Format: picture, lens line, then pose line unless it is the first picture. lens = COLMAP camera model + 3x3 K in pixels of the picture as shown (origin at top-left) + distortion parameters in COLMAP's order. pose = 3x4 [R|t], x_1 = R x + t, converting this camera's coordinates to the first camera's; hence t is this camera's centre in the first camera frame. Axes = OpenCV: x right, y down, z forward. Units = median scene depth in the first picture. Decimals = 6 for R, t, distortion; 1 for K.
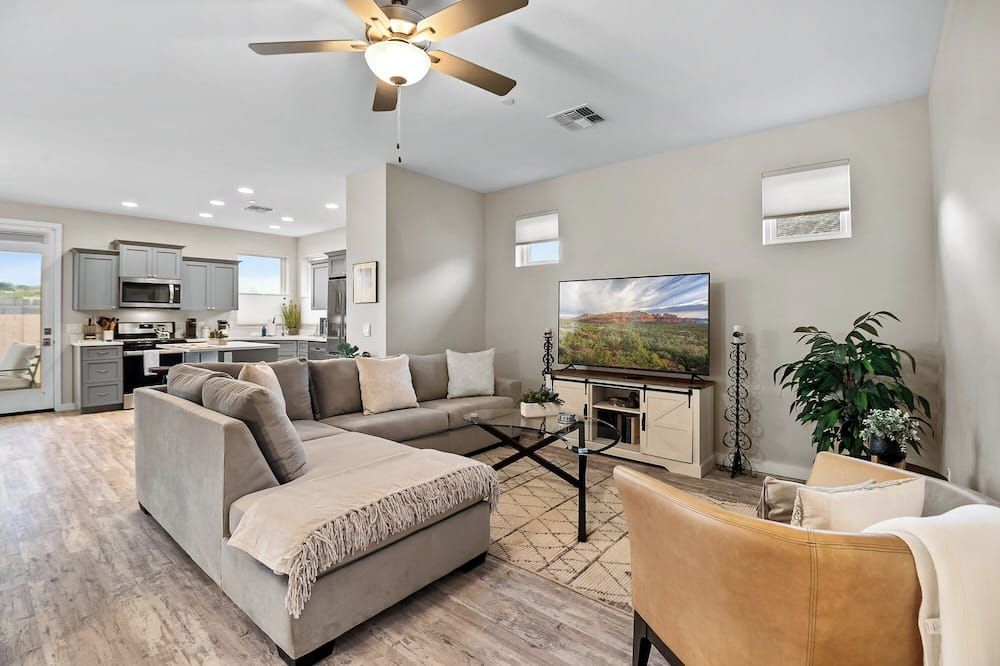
lens RADIAL K [[459.4, 0, 499.6], [0, 459.4, 313.9], [0, 0, 1]] dist [0.003961, -0.025339]
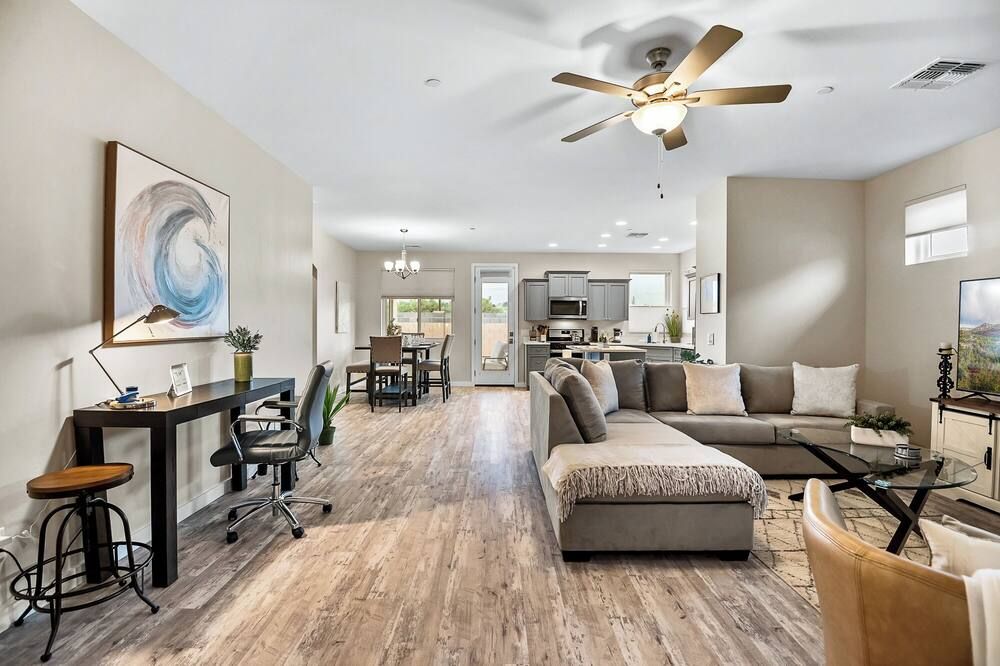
lens RADIAL K [[459.8, 0, 500.0], [0, 459.8, 333.0], [0, 0, 1]] dist [-0.000479, -0.023225]
pose [[0.643633, 0.018522, -0.765110, 0.214212], [-0.002452, 0.999752, 0.022139, -0.000602], [0.765330, -0.012373, 0.643519, -0.053046]]
